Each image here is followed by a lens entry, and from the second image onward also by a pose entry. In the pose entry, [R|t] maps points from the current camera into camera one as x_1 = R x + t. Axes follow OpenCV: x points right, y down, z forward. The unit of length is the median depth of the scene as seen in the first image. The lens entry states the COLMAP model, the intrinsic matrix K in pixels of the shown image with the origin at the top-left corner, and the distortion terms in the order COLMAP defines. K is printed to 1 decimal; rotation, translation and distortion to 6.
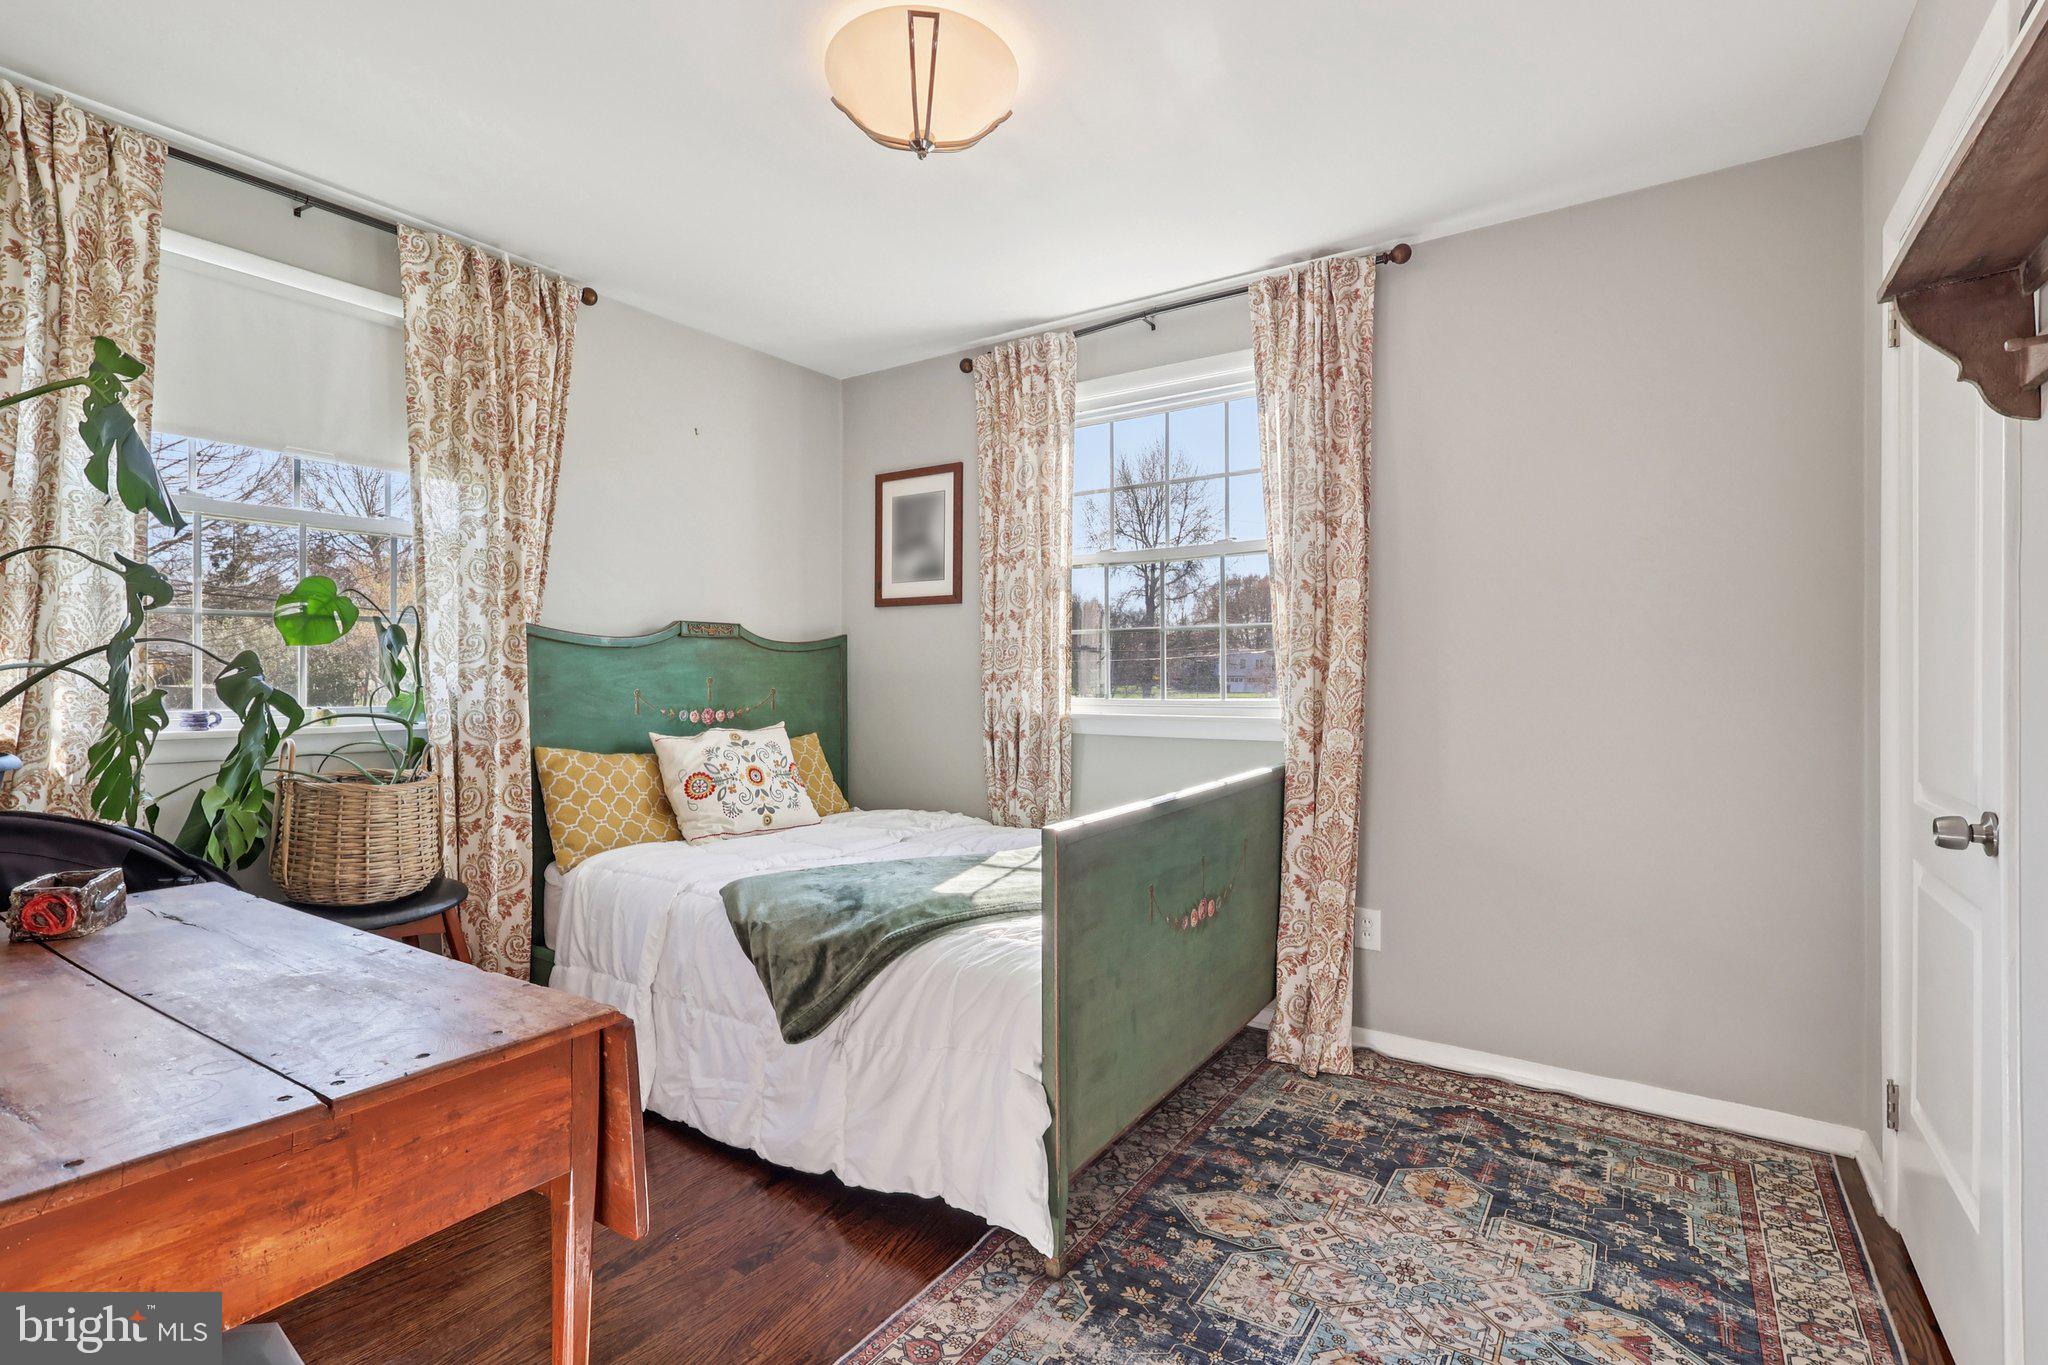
lens RADIAL K [[964.0, 0, 1013.2], [0, 964.0, 671.1], [0, 0, 1]] dist [-0.011111, 0.003800]
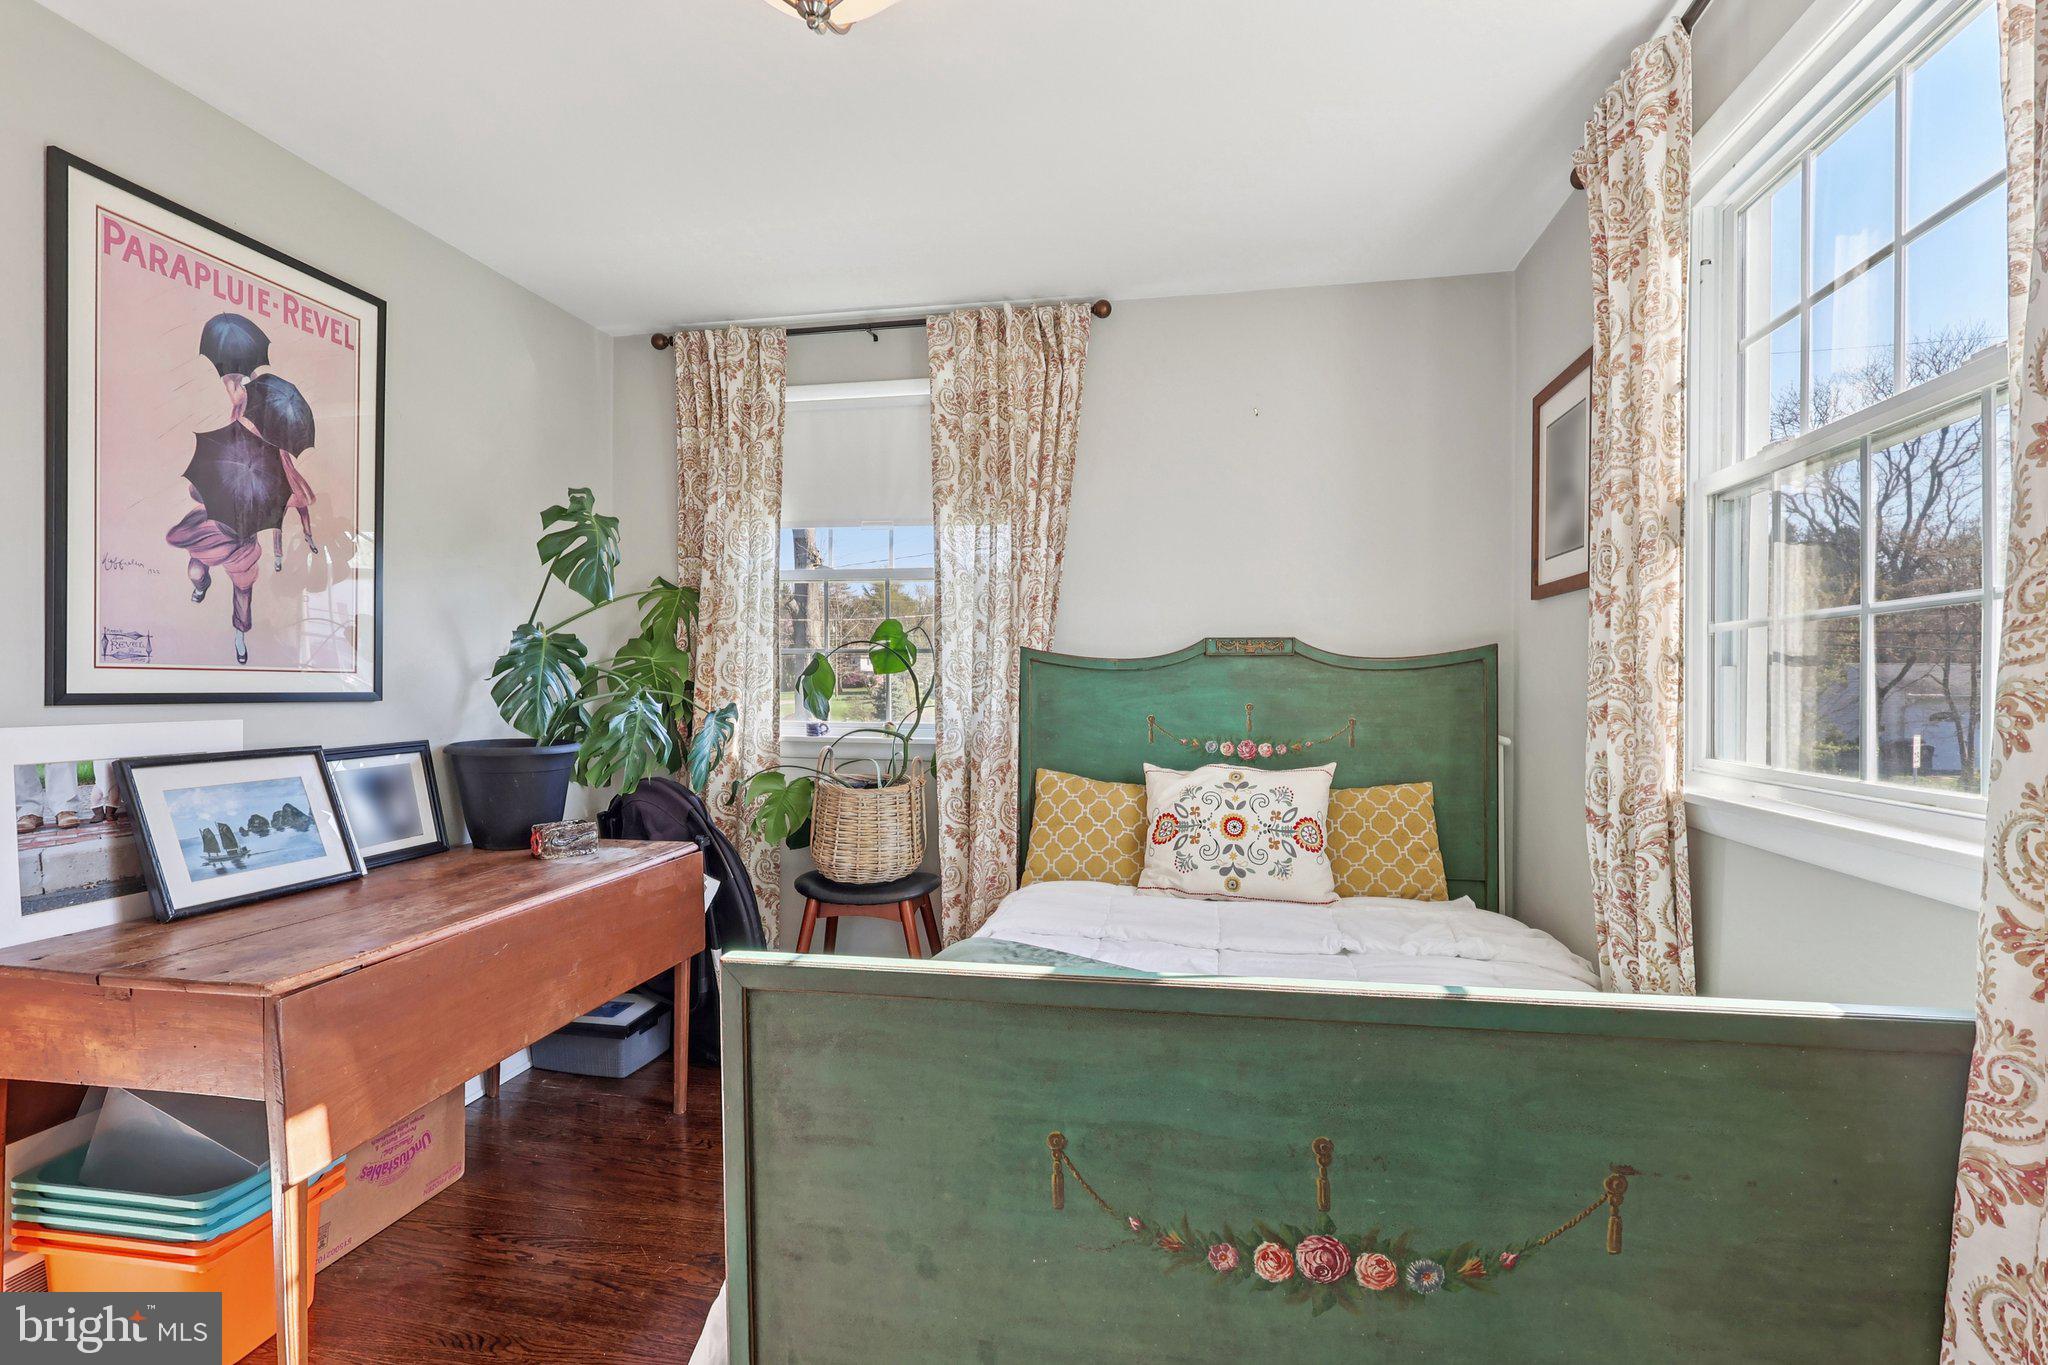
lens RADIAL K [[964.0, 0, 1020.0], [0, 964.0, 693.0], [0, 0, 1]] dist [-0.011111, 0.003800]
pose [[0.381387, 0.009739, -0.924364, 0.424328], [-0.002850, 0.999952, 0.009360, -0.010710], [0.924411, -0.000935, 0.381396, 0.548935]]
